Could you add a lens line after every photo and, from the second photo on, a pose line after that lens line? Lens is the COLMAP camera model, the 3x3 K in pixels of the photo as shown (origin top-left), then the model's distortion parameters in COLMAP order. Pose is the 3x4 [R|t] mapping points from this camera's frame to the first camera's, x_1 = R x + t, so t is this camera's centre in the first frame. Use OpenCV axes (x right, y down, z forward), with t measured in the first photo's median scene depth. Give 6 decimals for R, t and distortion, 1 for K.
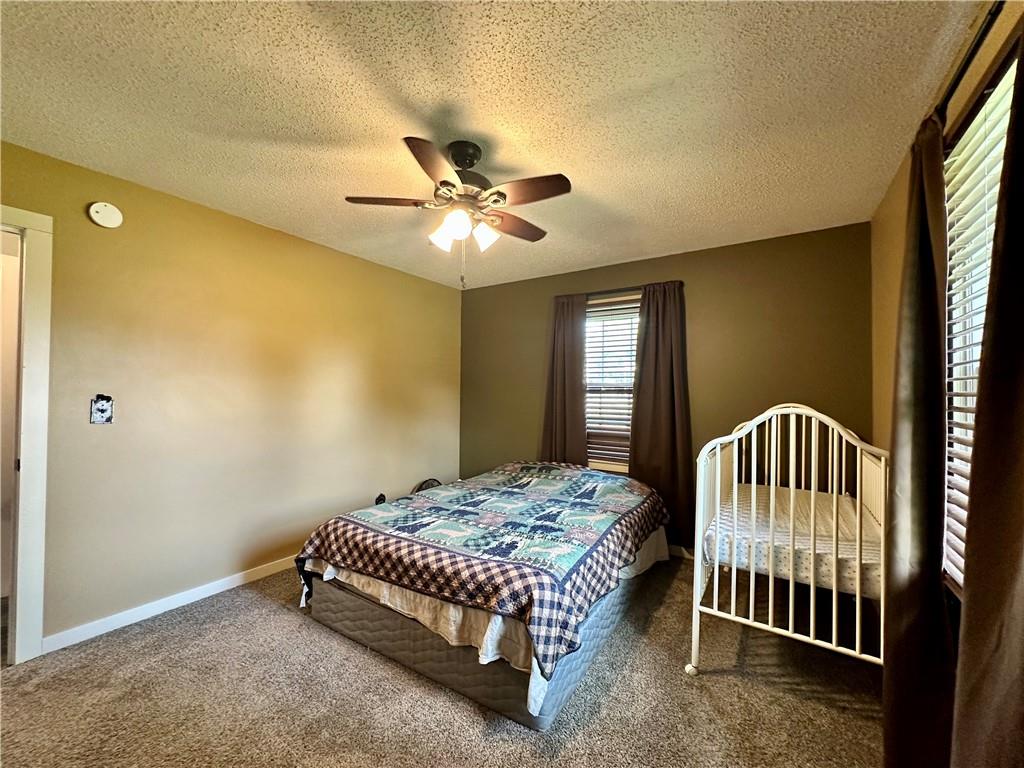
lens RADIAL K [[407.8, 0, 511.0], [0, 407.8, 385.4], [0, 0, 1]] dist [-0.001402, 0.000040]
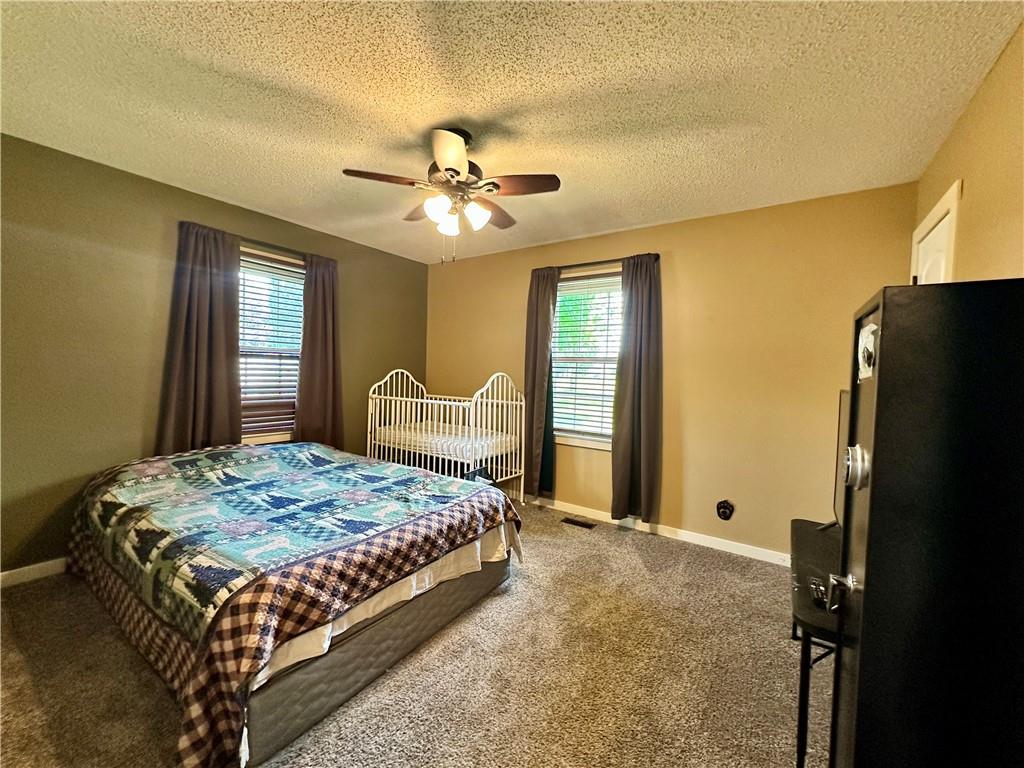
lens RADIAL K [[407.8, 0, 511.0], [0, 407.8, 385.4], [0, 0, 1]] dist [-0.001402, 0.000040]
pose [[0.026252, -0.047403, 0.998531, -0.980338], [-0.046474, 0.997737, 0.048587, 0.013223], [-0.998574, -0.047681, 0.023989, 0.650190]]
